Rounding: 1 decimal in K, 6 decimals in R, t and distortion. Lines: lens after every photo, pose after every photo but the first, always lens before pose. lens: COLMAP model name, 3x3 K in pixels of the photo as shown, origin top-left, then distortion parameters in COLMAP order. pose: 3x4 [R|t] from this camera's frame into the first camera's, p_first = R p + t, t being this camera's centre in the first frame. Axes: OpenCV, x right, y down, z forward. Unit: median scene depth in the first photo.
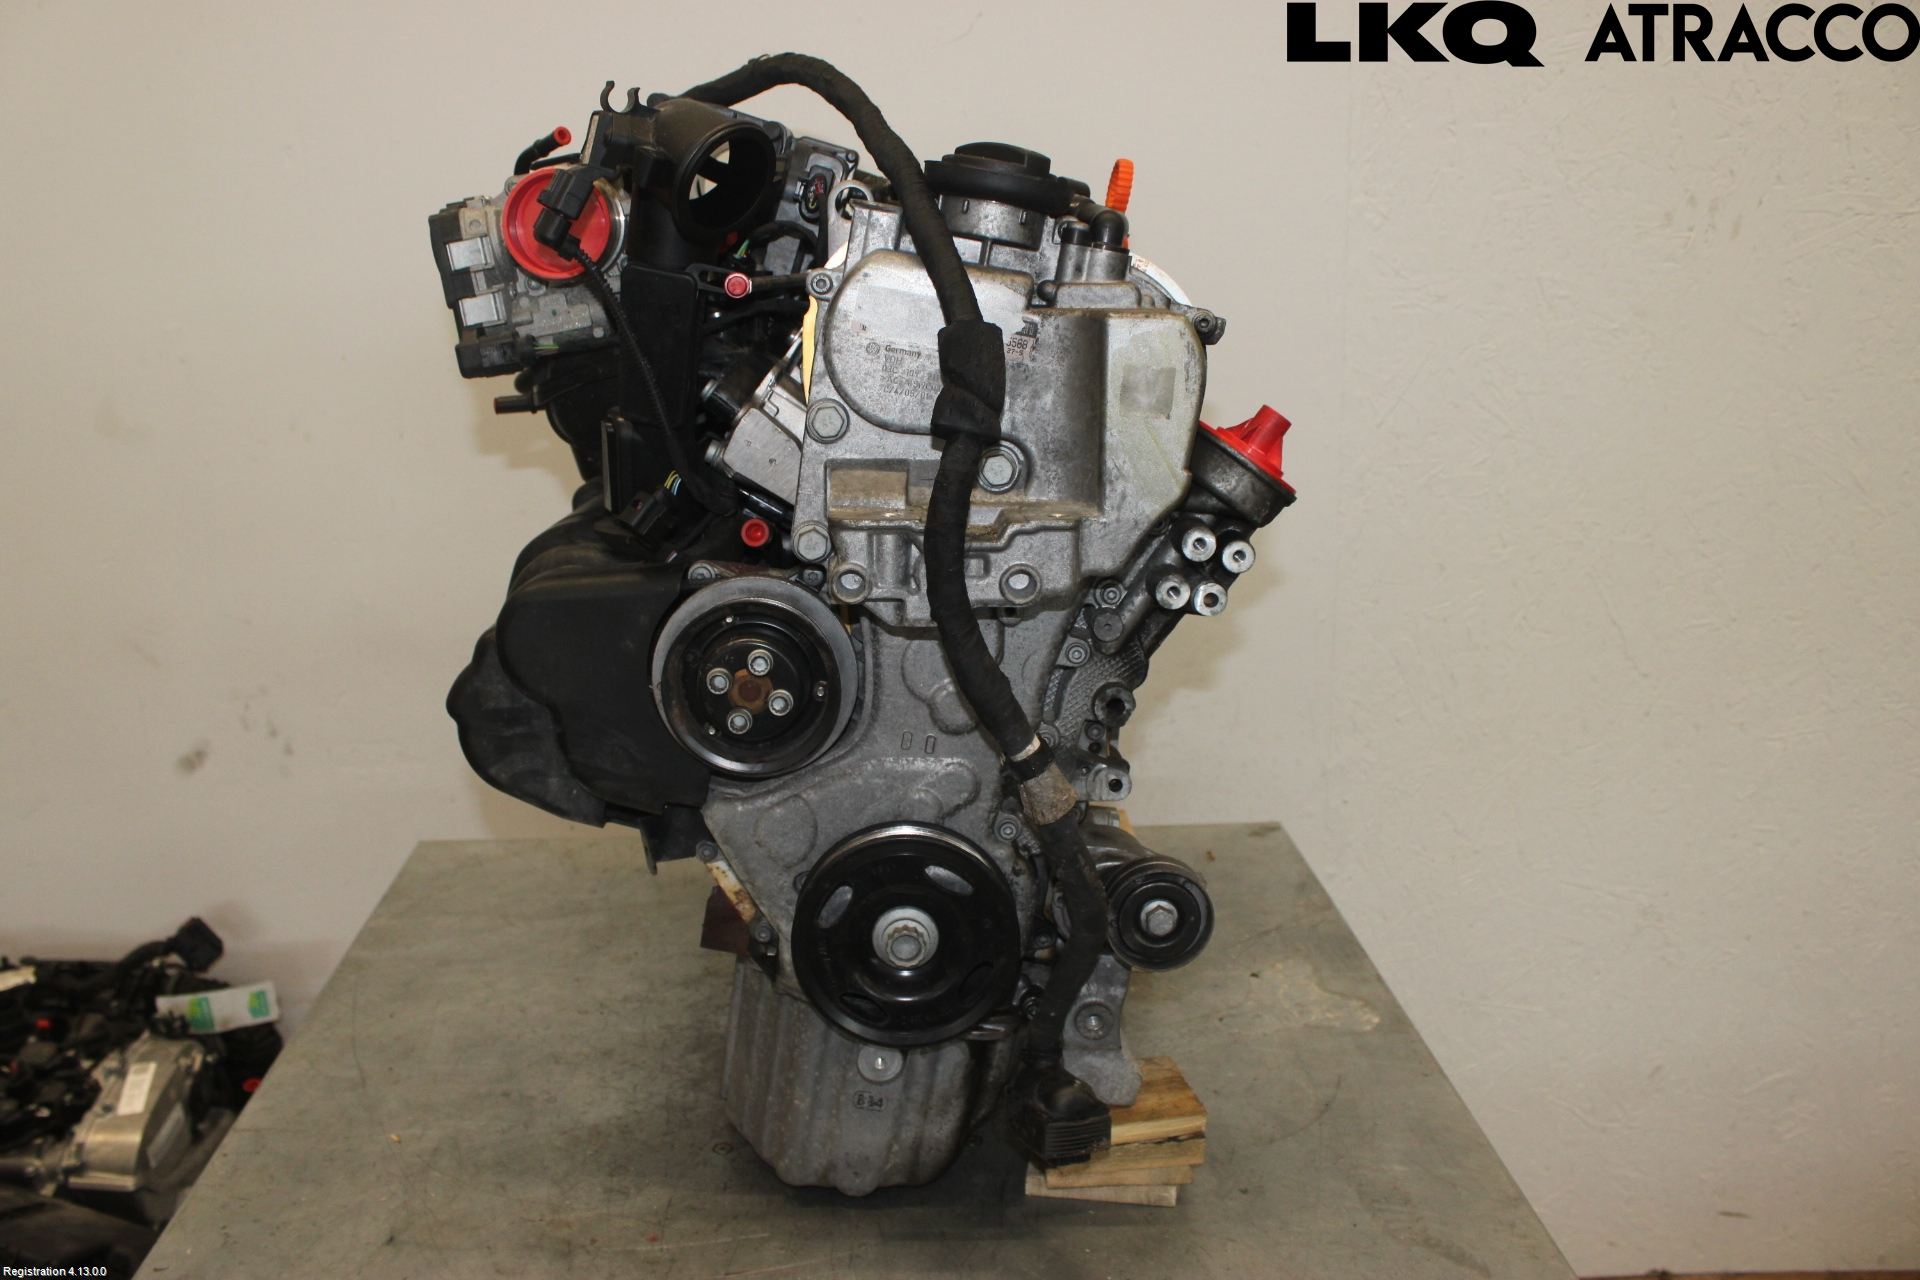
lens RADIAL K [[1614.9, 0, 952.7], [0, 1614.9, 641.5], [0, 0, 1]] dist [-0.072410, 0.053402]
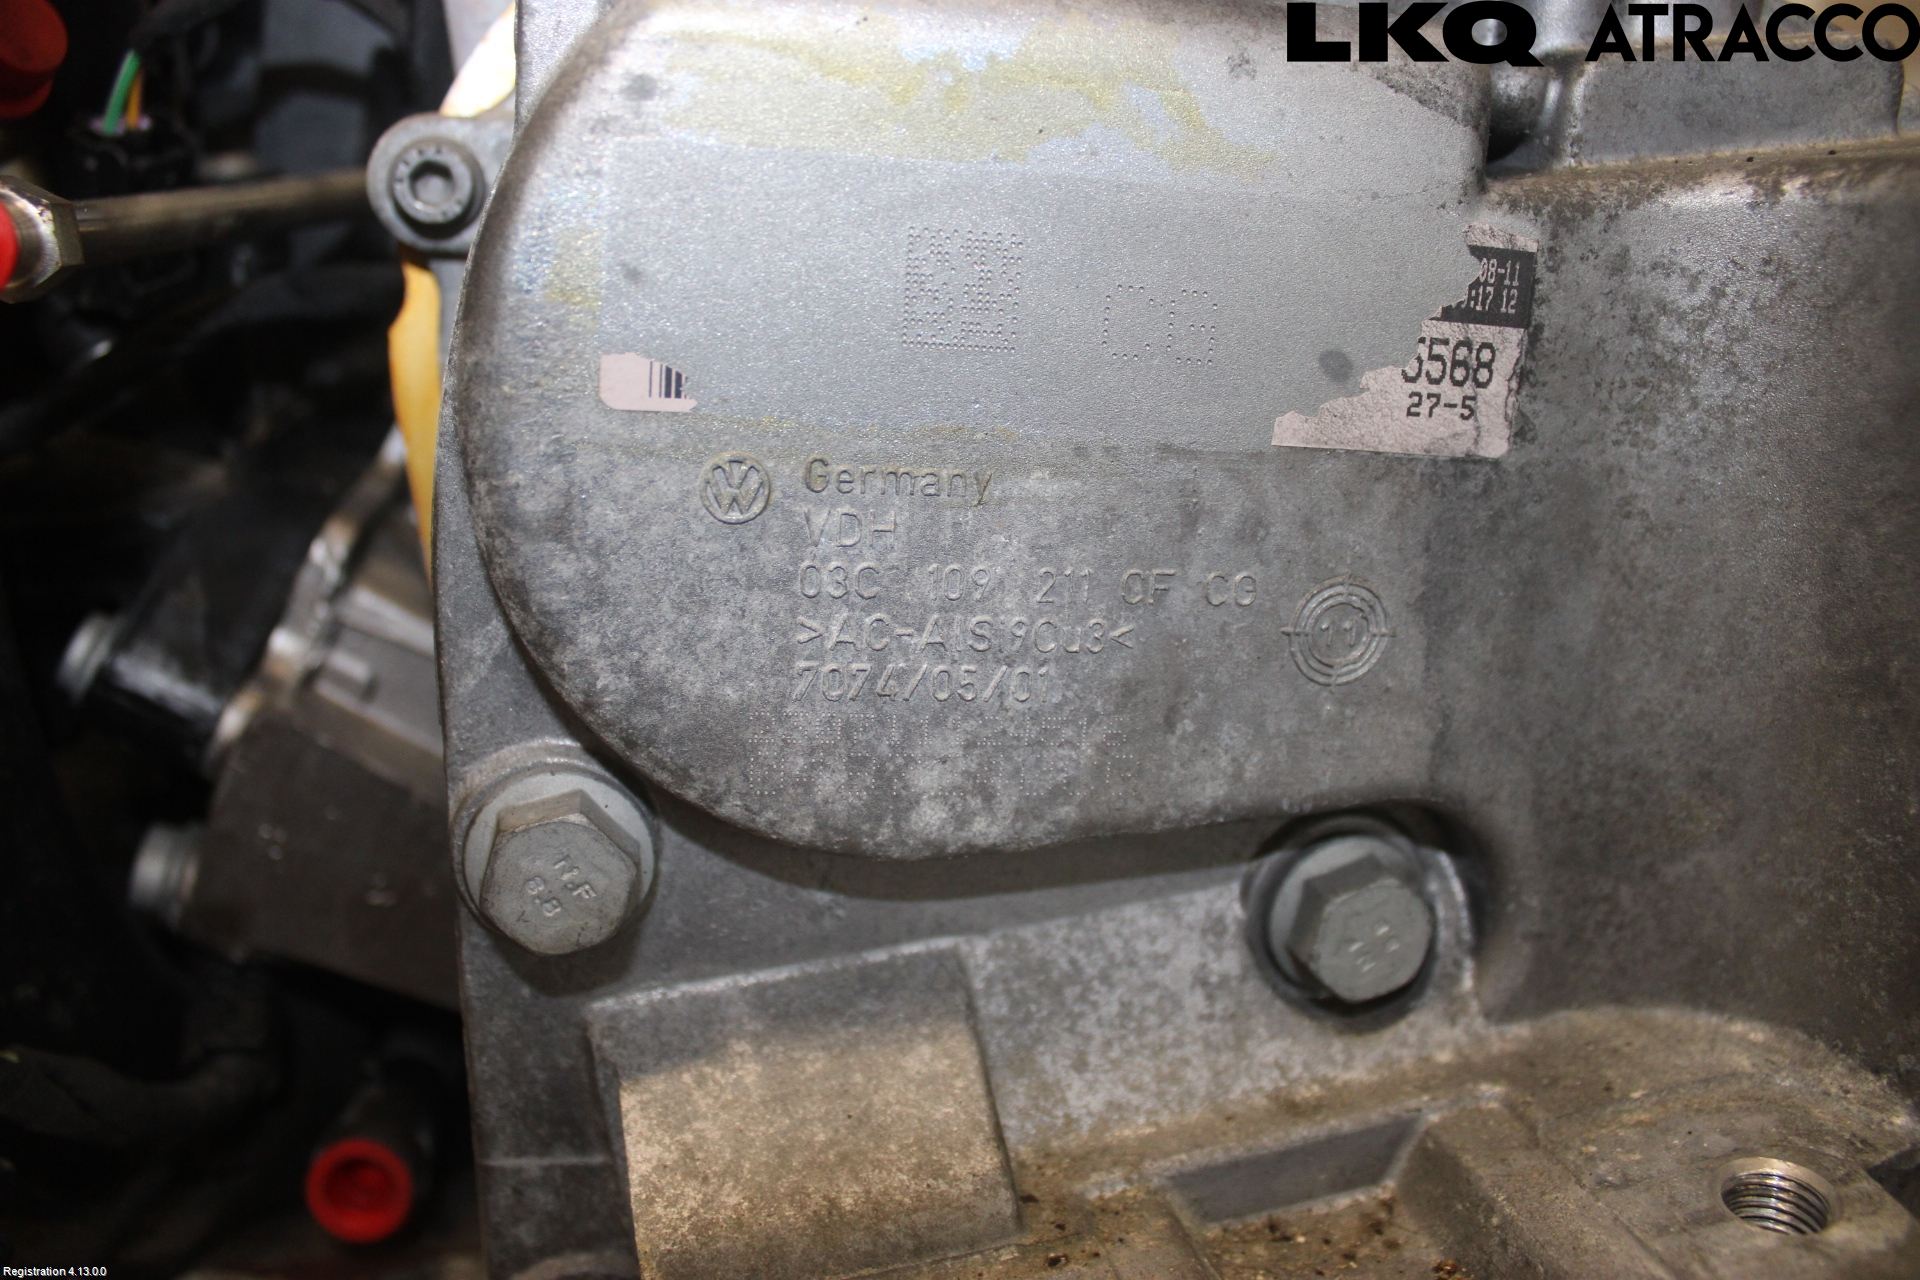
lens RADIAL K [[1614.9, 0, 957.6], [0, 1614.9, 640.4], [0, 0, 1]] dist [-0.072410, 0.053402]
pose [[0.982207, -0.147952, 0.115671, -0.045815], [0.140416, 0.987556, 0.070831, -0.166163], [-0.124711, -0.053329, 0.990759, 0.772021]]
